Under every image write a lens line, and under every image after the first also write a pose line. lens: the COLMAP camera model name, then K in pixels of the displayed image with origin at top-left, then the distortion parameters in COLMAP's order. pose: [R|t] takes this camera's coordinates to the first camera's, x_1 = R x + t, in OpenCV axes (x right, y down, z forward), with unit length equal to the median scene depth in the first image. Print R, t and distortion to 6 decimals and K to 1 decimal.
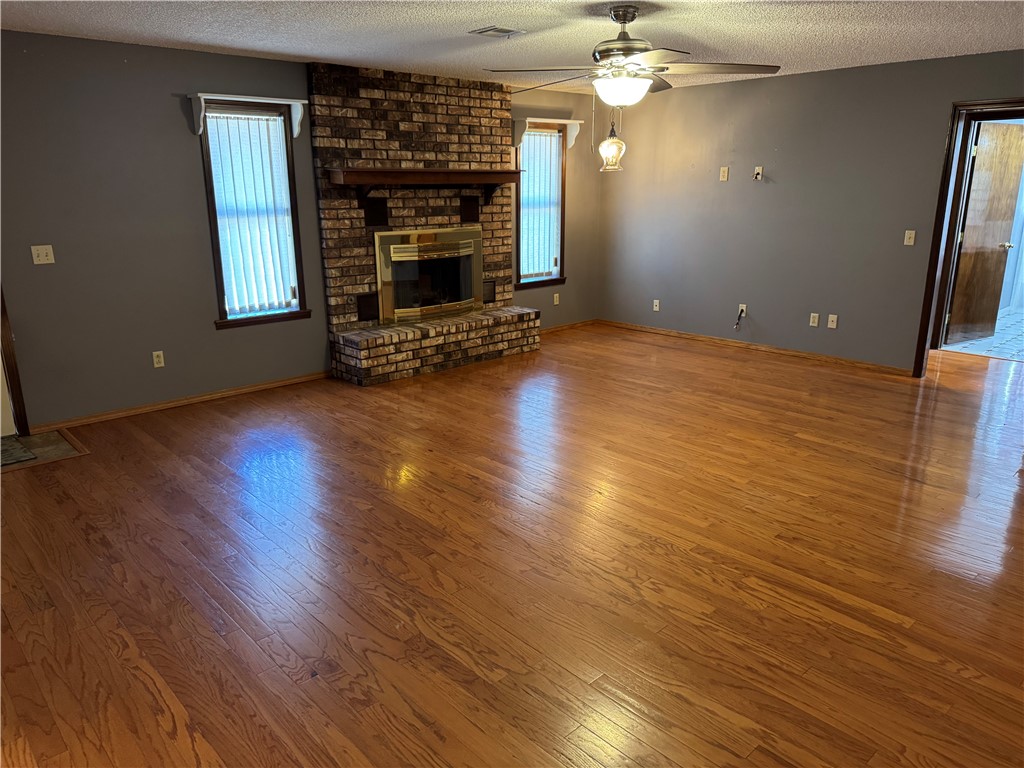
lens RADIAL K [[719.2, 0, 508.9], [0, 719.2, 386.9], [0, 0, 1]] dist [0.176926, -0.374007]
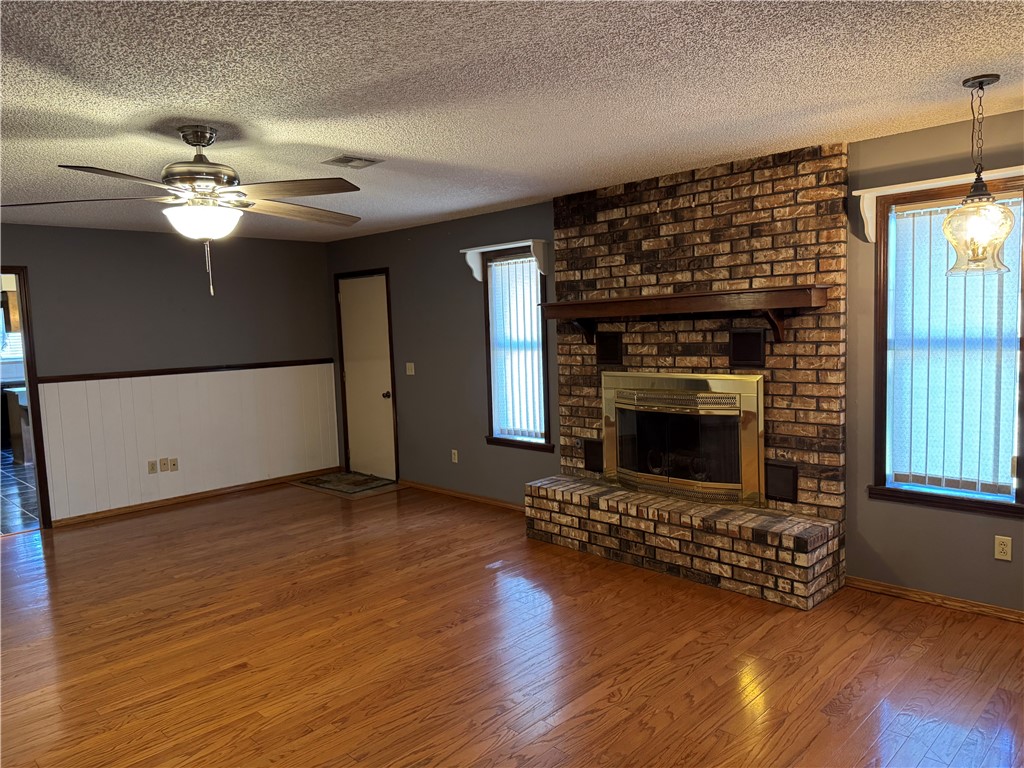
lens RADIAL K [[722.2, 0, 510.9], [0, 722.2, 387.9], [0, 0, 1]] dist [0.185517, -0.338602]
pose [[0.044110, 0.096434, -0.994362, 0.625423], [-0.235710, 0.968235, 0.083444, -0.230777], [0.970822, 0.230700, 0.065439, 0.816304]]
